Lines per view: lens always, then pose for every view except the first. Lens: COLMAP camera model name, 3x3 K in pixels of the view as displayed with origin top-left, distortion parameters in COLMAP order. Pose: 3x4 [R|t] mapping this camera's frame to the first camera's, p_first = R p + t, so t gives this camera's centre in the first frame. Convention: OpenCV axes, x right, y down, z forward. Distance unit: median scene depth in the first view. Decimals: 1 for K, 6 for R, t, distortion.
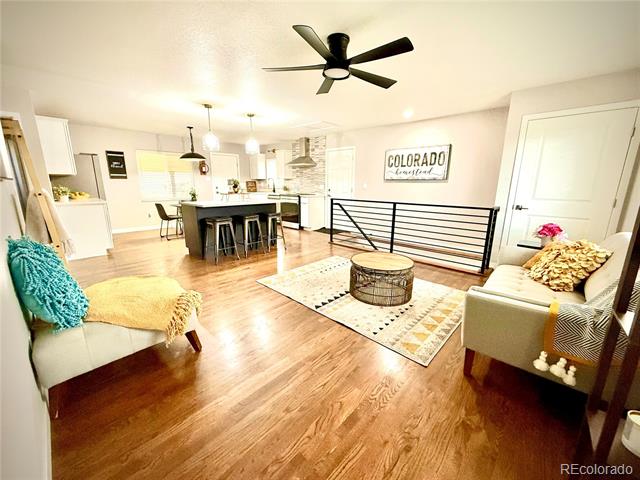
lens RADIAL K [[257.9, 0, 320.0], [0, 257.9, 240.0], [0, 0, 1]] dist [-0.000485, -0.000198]
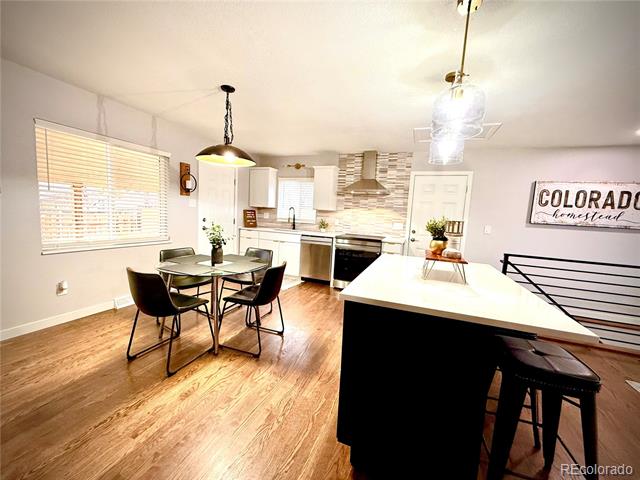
lens RADIAL K [[257.9, 0, 320.0], [0, 257.9, 240.0], [0, 0, 1]] dist [-0.000485, -0.000198]
pose [[0.928097, 0.008439, 0.372242, -0.517390], [0.030578, 0.994638, -0.098789, -0.136114], [-0.371080, 0.103068, 0.922863, 0.567485]]
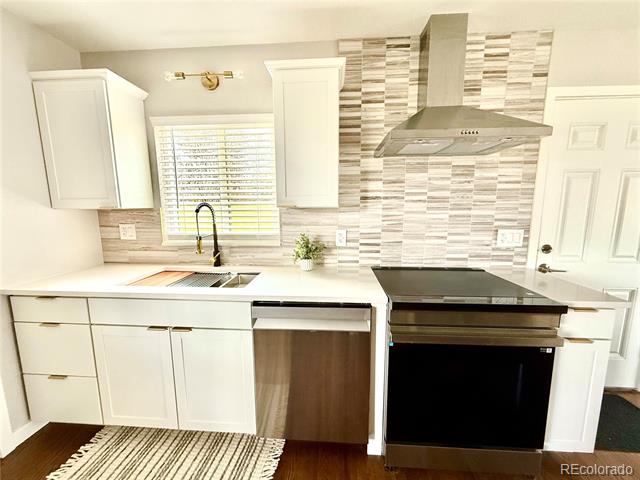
lens RADIAL K [[257.9, 0, 320.0], [0, 257.9, 240.0], [0, 0, 1]] dist [-0.000485, -0.000198]
pose [[0.774689, -0.089814, 0.625932, -0.361061], [0.146206, 0.988481, -0.039117, -0.269615], [-0.615208, 0.121818, 0.778896, 1.115548]]
